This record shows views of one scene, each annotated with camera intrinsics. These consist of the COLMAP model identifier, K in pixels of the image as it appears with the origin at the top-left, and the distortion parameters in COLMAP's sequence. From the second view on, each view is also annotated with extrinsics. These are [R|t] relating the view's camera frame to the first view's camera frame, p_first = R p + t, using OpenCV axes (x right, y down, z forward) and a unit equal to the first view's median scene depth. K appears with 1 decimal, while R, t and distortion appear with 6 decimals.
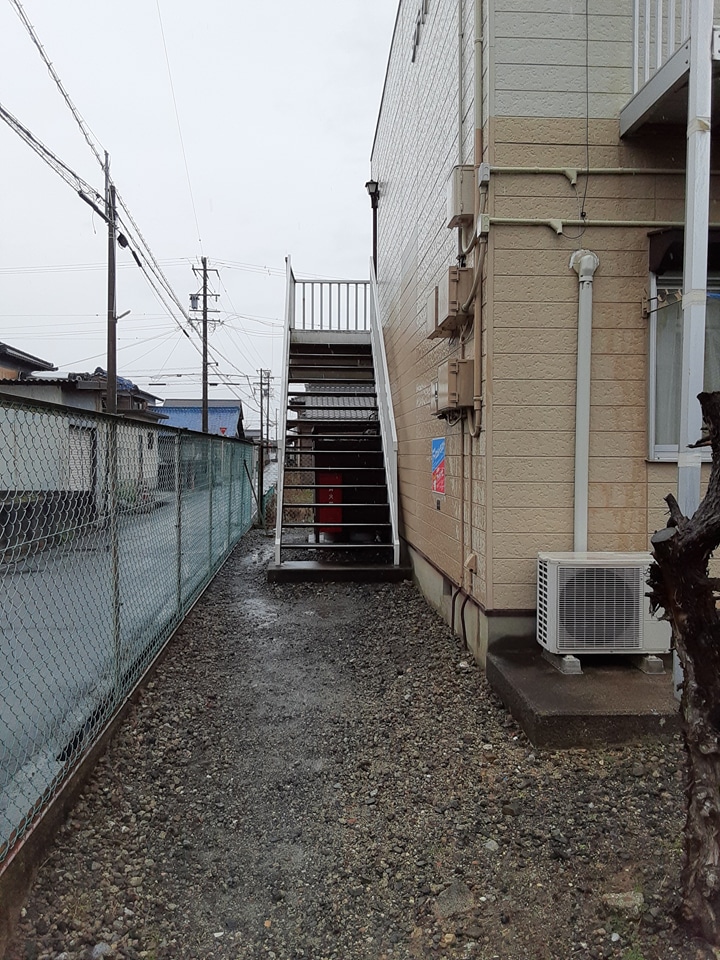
lens RADIAL K [[750.9, 0, 357.6], [0, 750.9, 475.2], [0, 0, 1]] dist [0.036362, -0.012629]
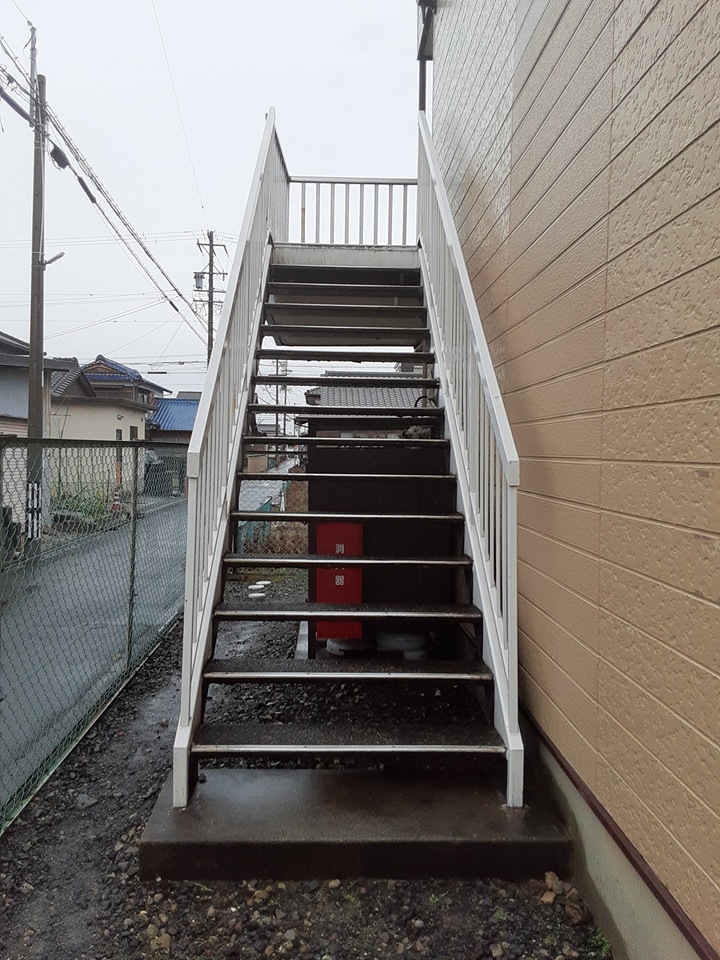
lens RADIAL K [[750.9, 0, 356.3], [0, 750.9, 478.3], [0, 0, 1]] dist [0.036362, -0.012629]
pose [[0.999546, 0.012976, -0.027203, -0.011846], [-0.012708, 0.999869, 0.010028, -0.030330], [0.027330, -0.009678, 0.999580, 0.490013]]
